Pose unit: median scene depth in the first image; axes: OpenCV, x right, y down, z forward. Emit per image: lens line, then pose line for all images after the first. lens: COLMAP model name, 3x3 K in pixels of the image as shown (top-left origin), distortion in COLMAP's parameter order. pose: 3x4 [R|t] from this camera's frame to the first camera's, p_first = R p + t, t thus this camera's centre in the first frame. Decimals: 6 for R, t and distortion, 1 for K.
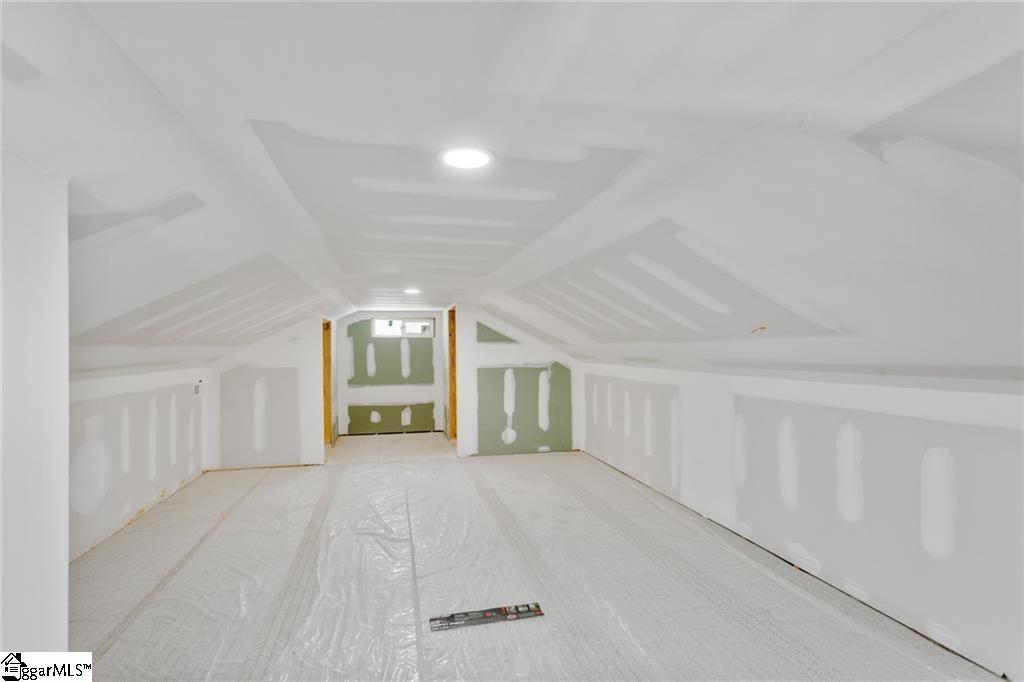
lens RADIAL K [[492.9, 0, 512.0], [0, 492.9, 344.3], [0, 0, 1]] dist [0.001724, 0.000187]
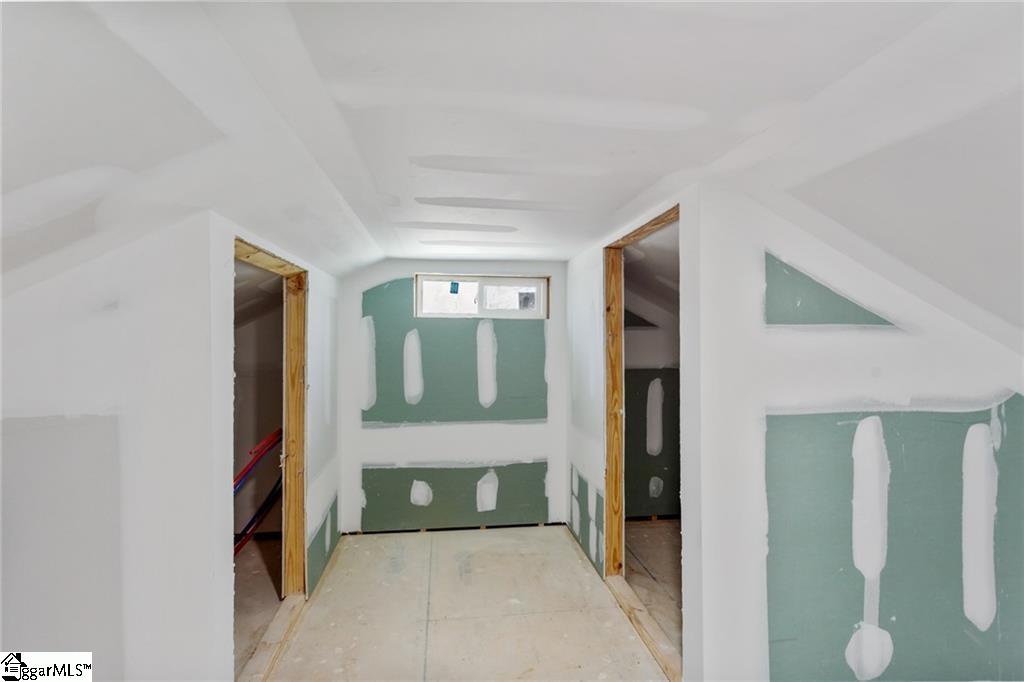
lens RADIAL K [[492.9, 0, 511.6], [0, 492.9, 338.5], [0, 0, 1]] dist [0.001724, 0.000187]
pose [[0.995133, 0.008173, -0.098200, -0.150351], [-0.007954, 0.999965, 0.002619, 0.003476], [0.098218, -0.001825, 0.995163, 0.555953]]
